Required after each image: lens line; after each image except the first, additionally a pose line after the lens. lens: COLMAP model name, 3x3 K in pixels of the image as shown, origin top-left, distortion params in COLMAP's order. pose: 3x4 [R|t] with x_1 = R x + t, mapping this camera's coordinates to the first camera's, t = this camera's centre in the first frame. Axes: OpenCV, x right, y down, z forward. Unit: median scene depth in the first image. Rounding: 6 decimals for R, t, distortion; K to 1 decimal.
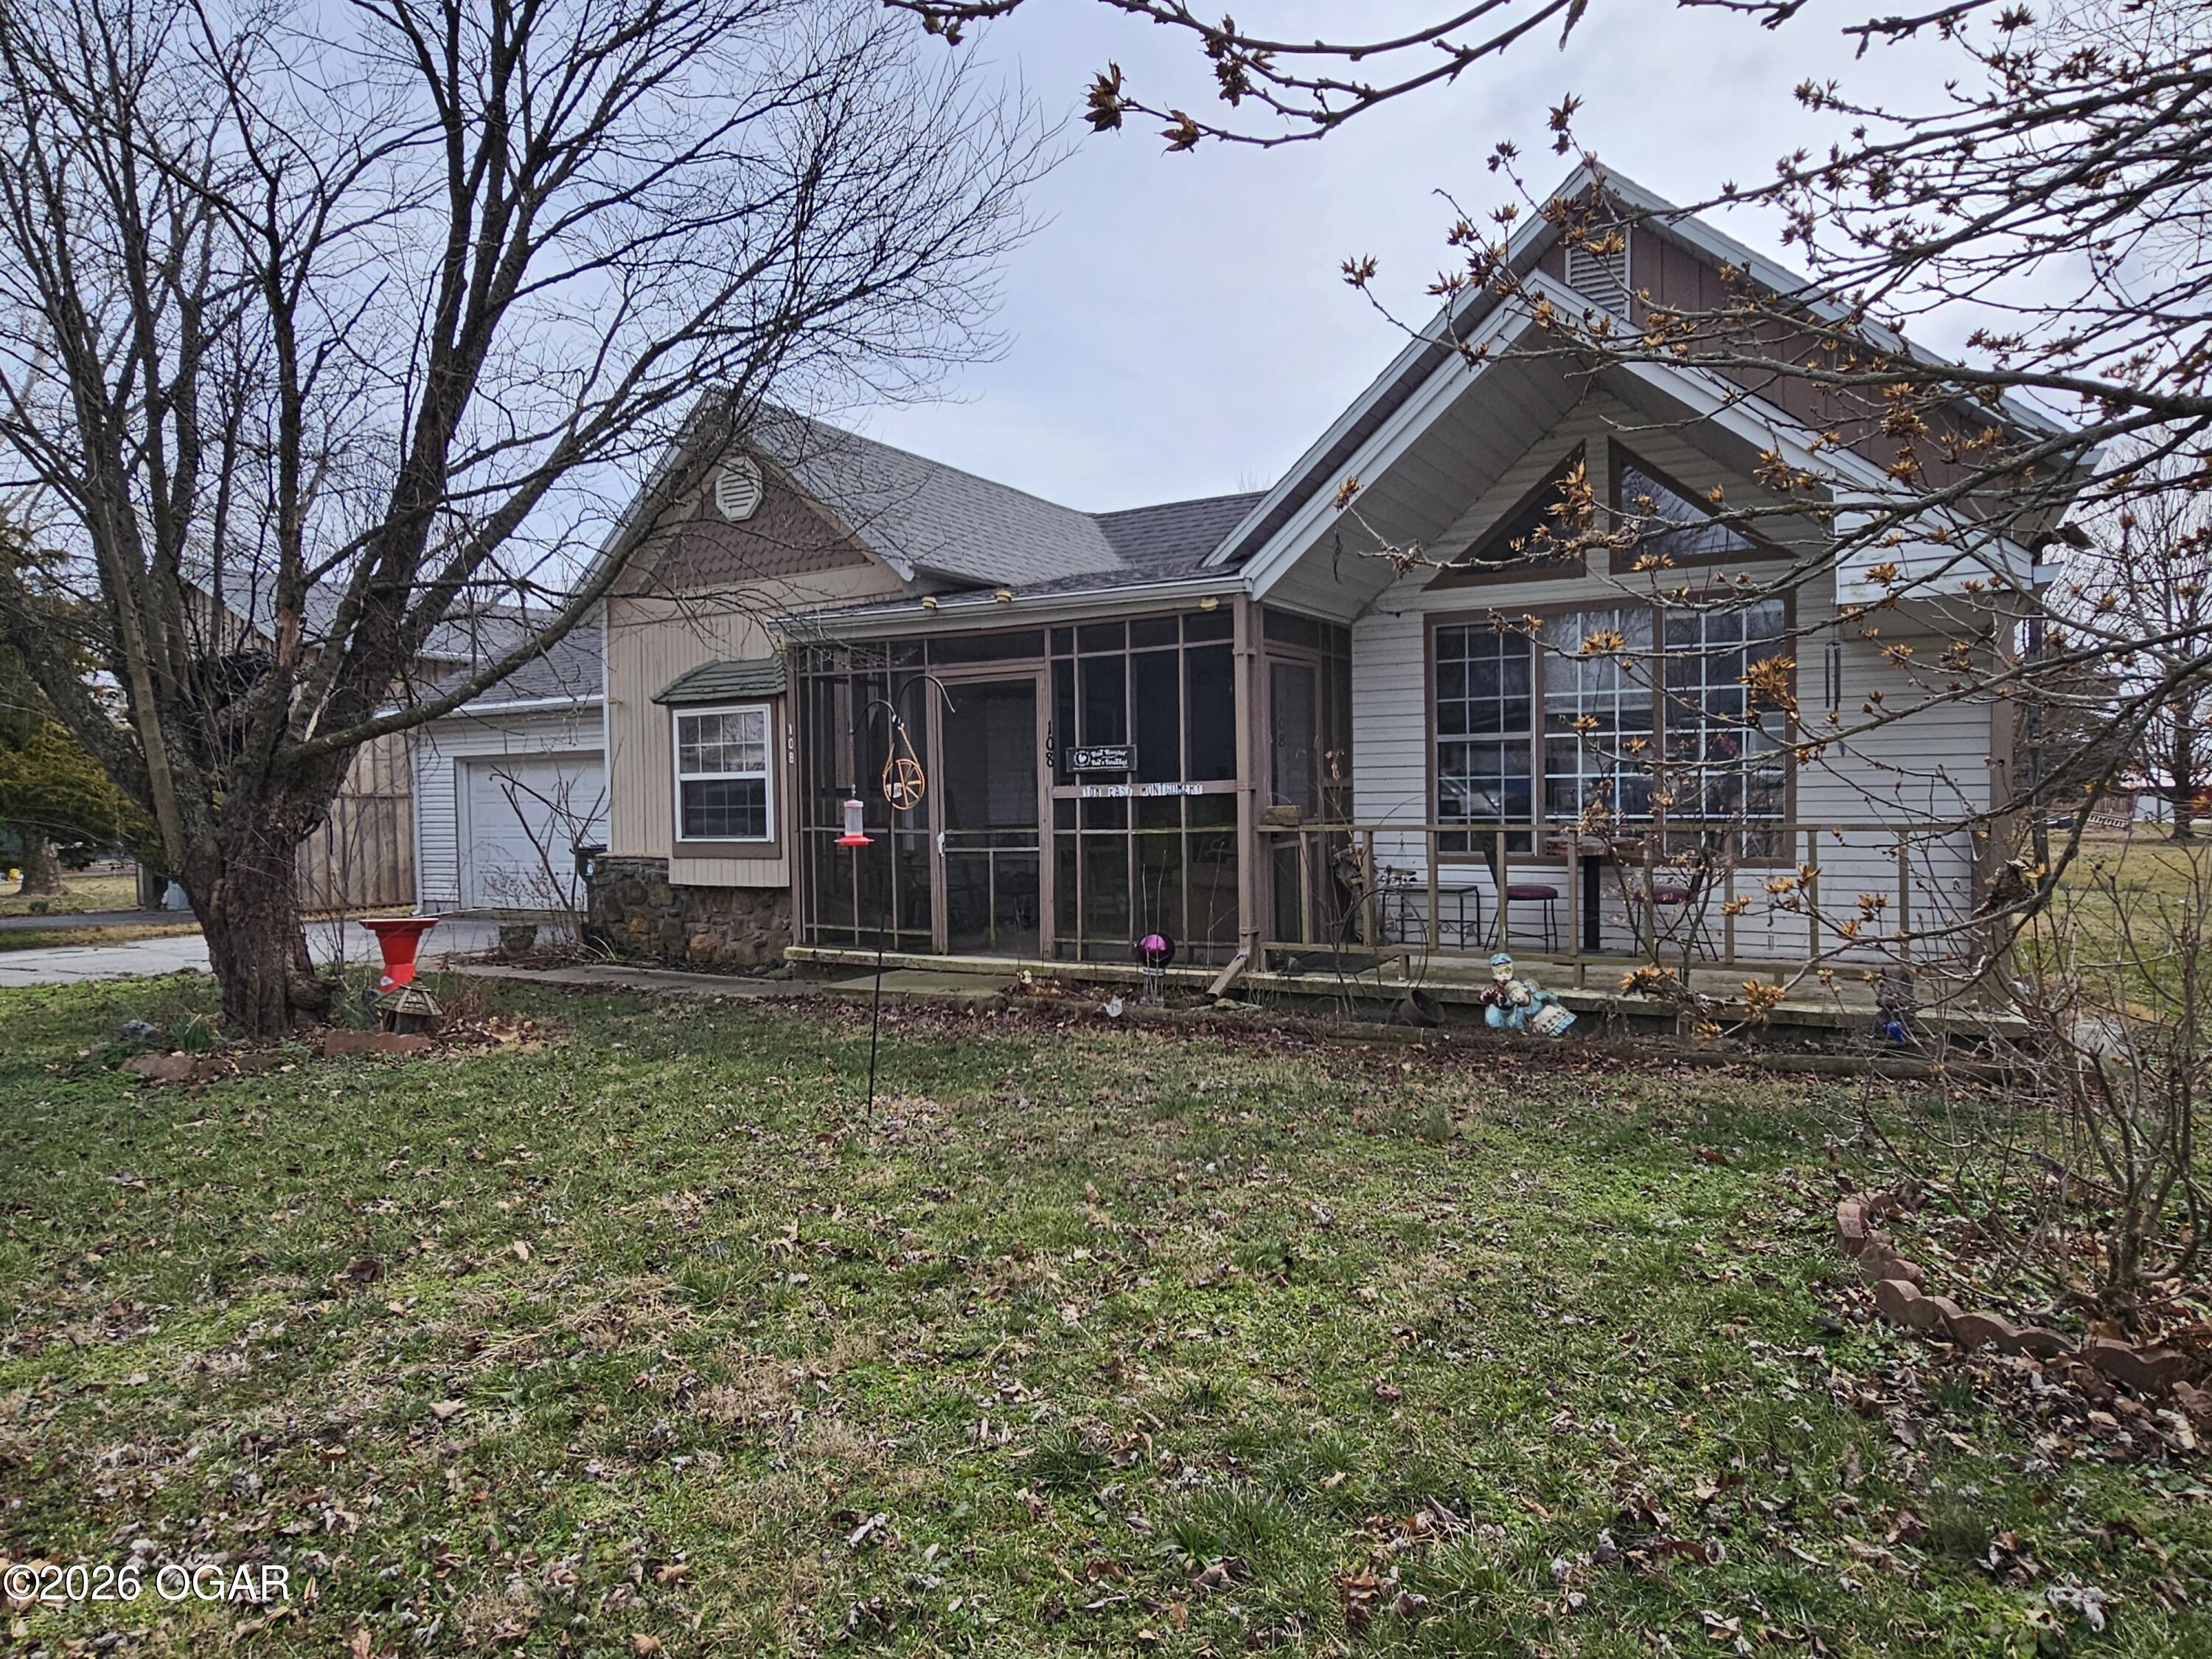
lens RADIAL K [[975.8, 0, 1108.2], [0, 975.8, 823.3], [0, 0, 1]] dist [-0.011650, 0.000159]
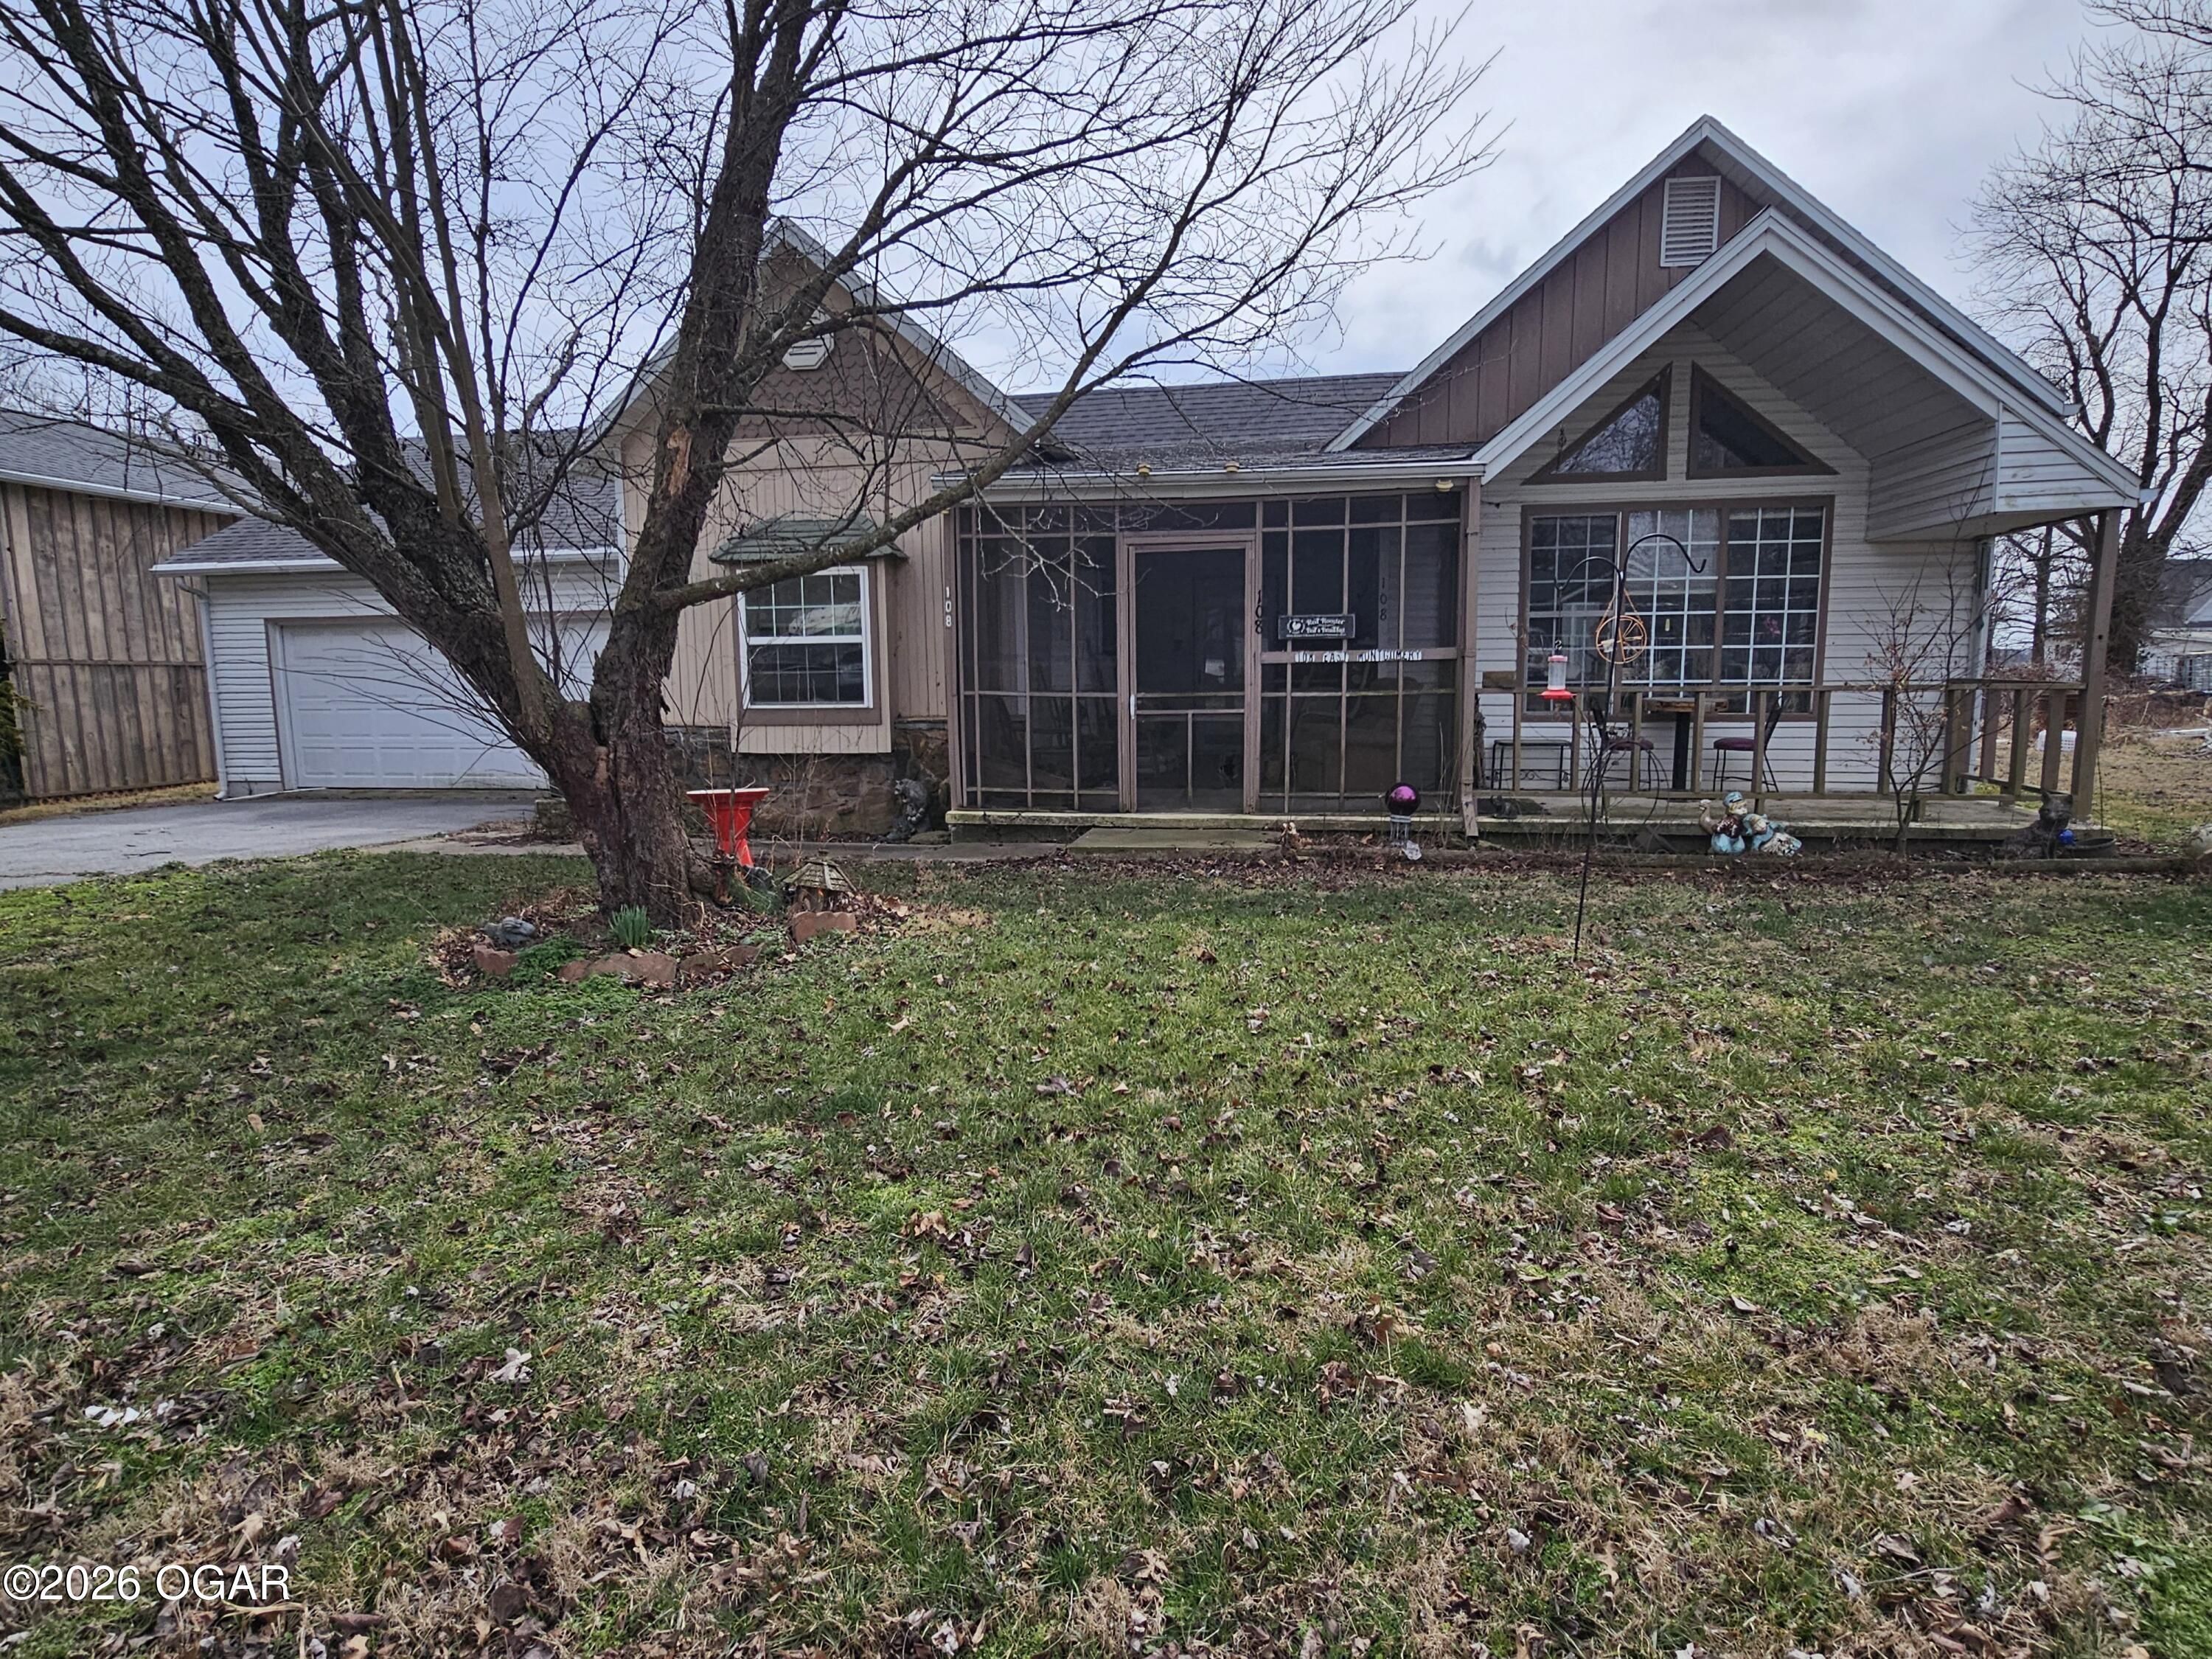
lens RADIAL K [[880.5, 0, 1024.2], [0, 880.5, 762.0], [0, 0, 1]] dist [-0.004410, -0.000313]
pose [[0.970365, -0.019530, 0.240851, -0.539593], [0.001494, 0.997194, 0.074843, 0.009881], [-0.241637, -0.072265, 0.967672, 0.119570]]
